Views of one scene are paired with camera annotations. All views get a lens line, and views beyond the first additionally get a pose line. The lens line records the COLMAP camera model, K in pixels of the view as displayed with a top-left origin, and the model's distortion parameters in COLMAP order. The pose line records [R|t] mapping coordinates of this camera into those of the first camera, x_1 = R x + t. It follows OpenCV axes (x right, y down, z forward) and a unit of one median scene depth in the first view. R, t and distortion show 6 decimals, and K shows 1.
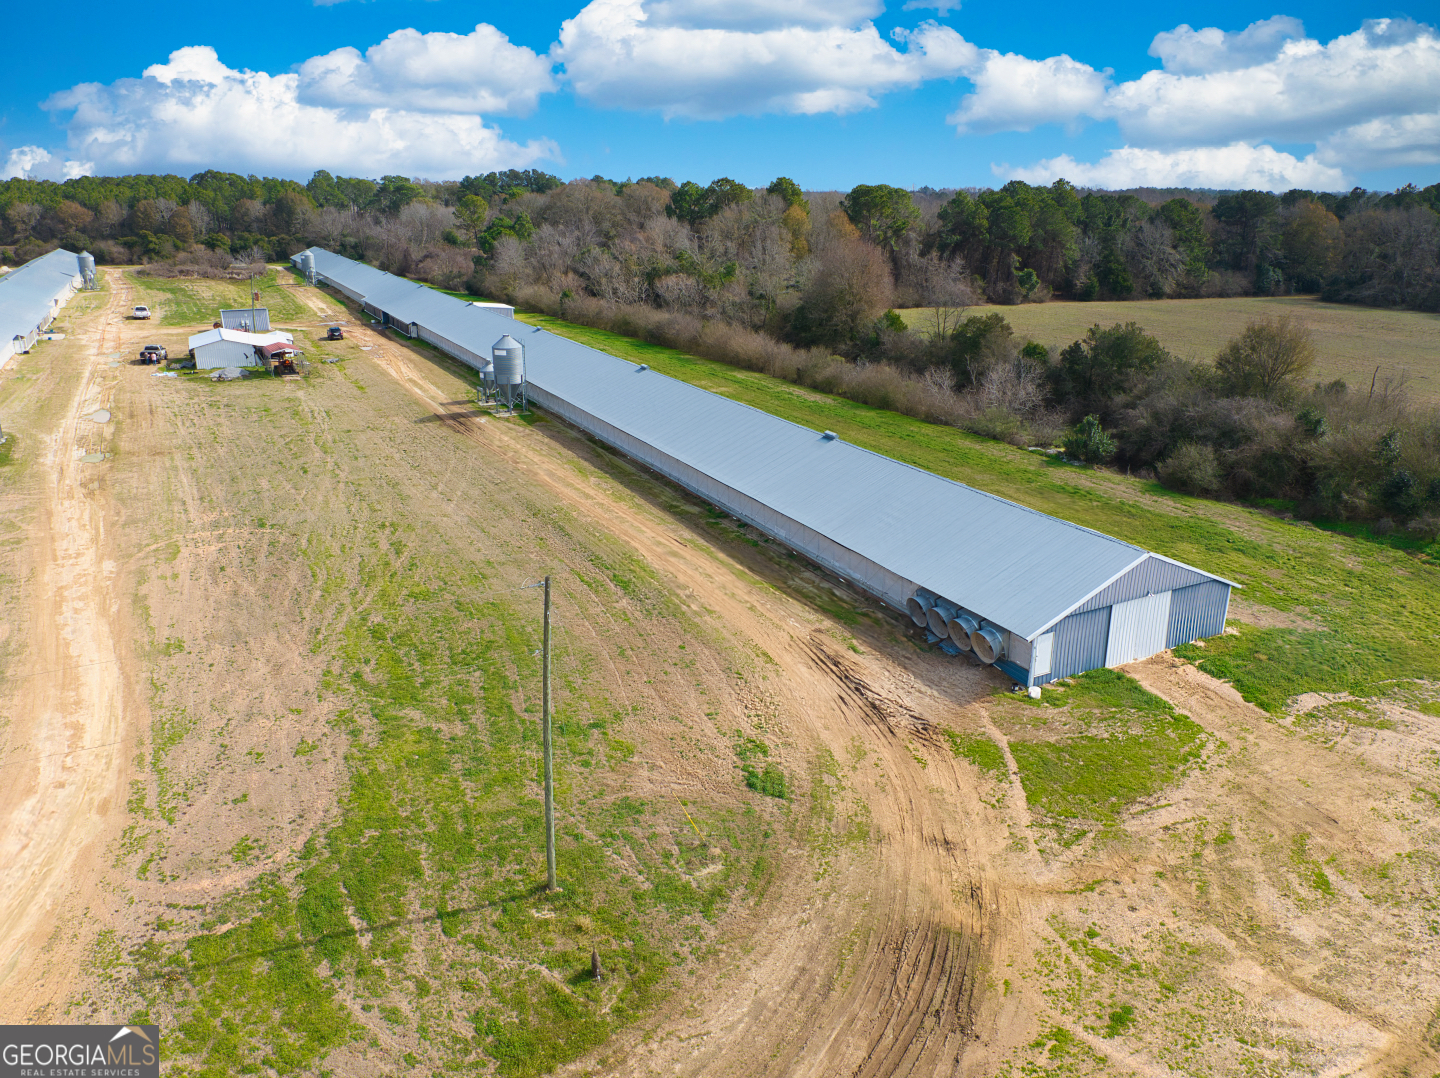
lens RADIAL K [[1022.1, 0, 720.0], [0, 1022.1, 539.0], [0, 0, 1]] dist [0.008997, -0.034078]
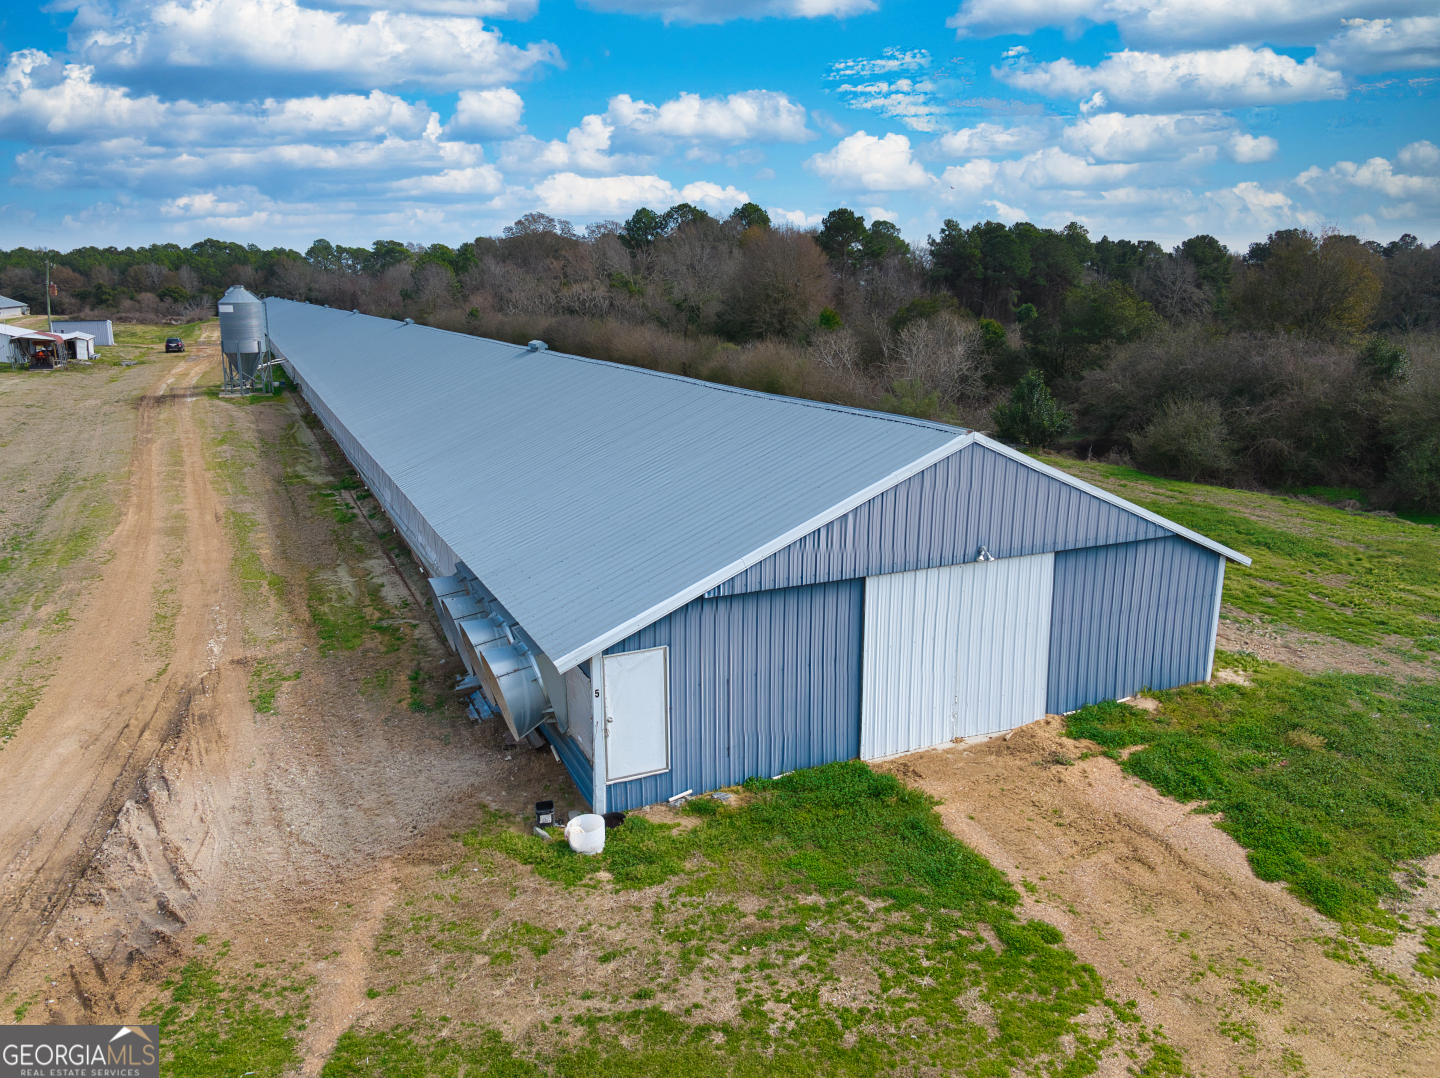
lens RADIAL K [[1020.4, 0, 723.0], [0, 1020.4, 535.8], [0, 0, 1]] dist [0.006486, -0.038834]
pose [[0.999243, 0.011962, -0.037019, 0.332291], [-0.015382, 0.995499, -0.093515, 0.079647], [0.035733, 0.094014, 0.994929, 0.621155]]
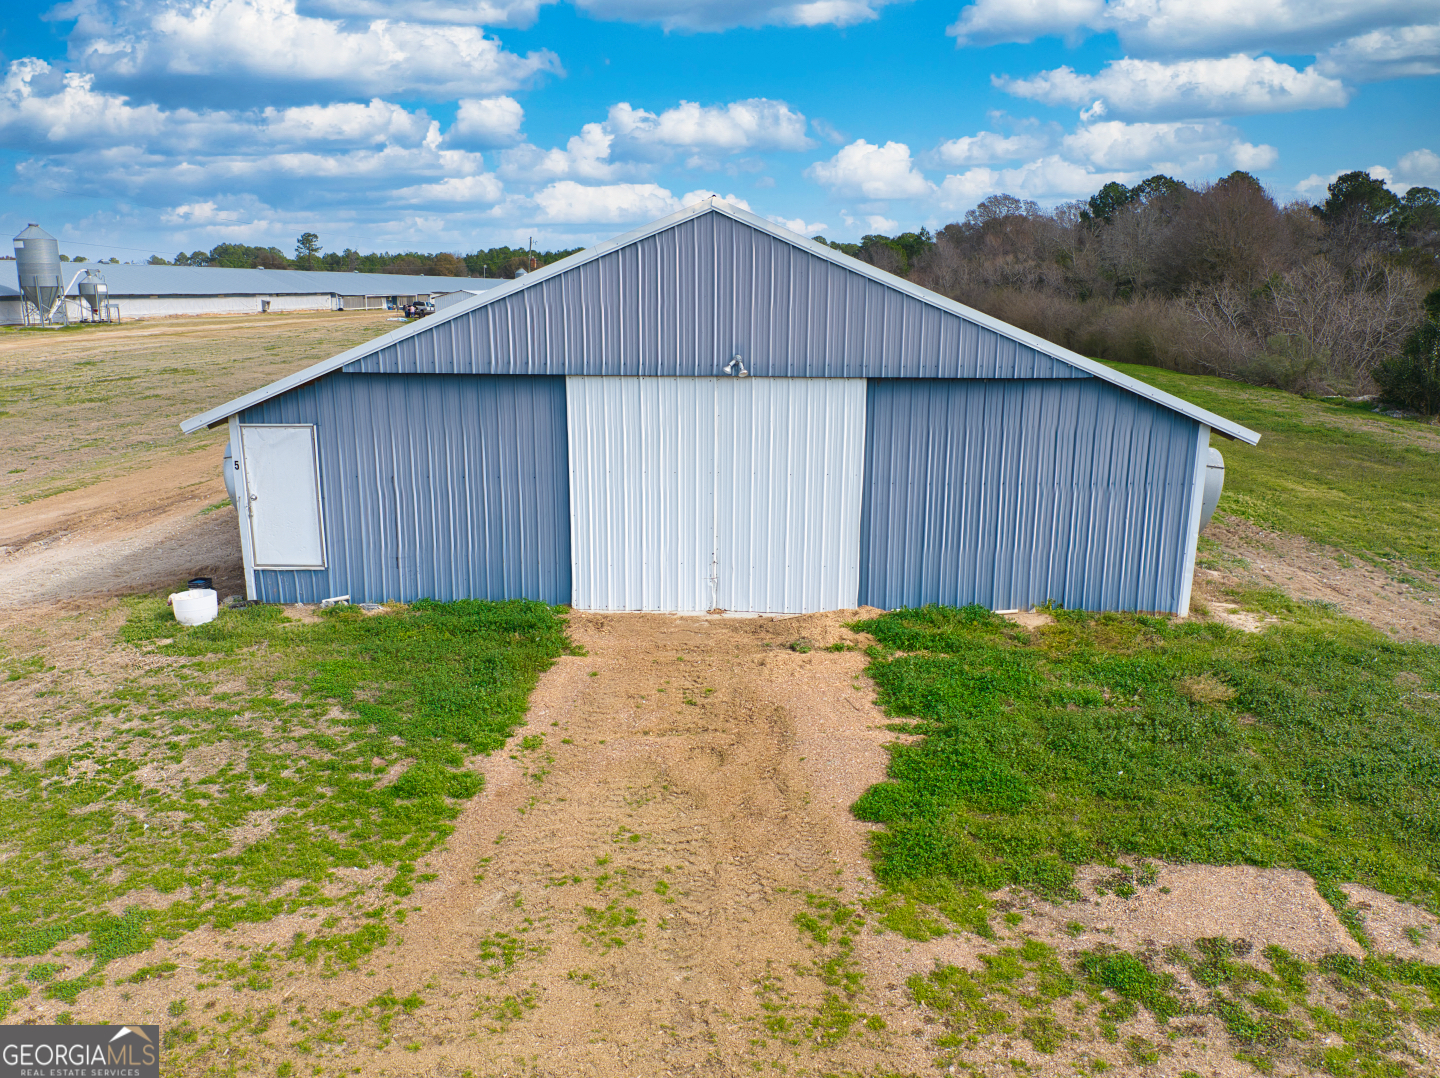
lens RADIAL K [[1016.4, 0, 720.0], [0, 1016.4, 539.0], [0, 0, 1]] dist [0.020879, -0.040633]
pose [[0.870050, 0.119141, -0.478350, 0.537686], [-0.161882, 0.985595, -0.048962, 0.110434], [0.465626, 0.120036, 0.876803, 0.740603]]
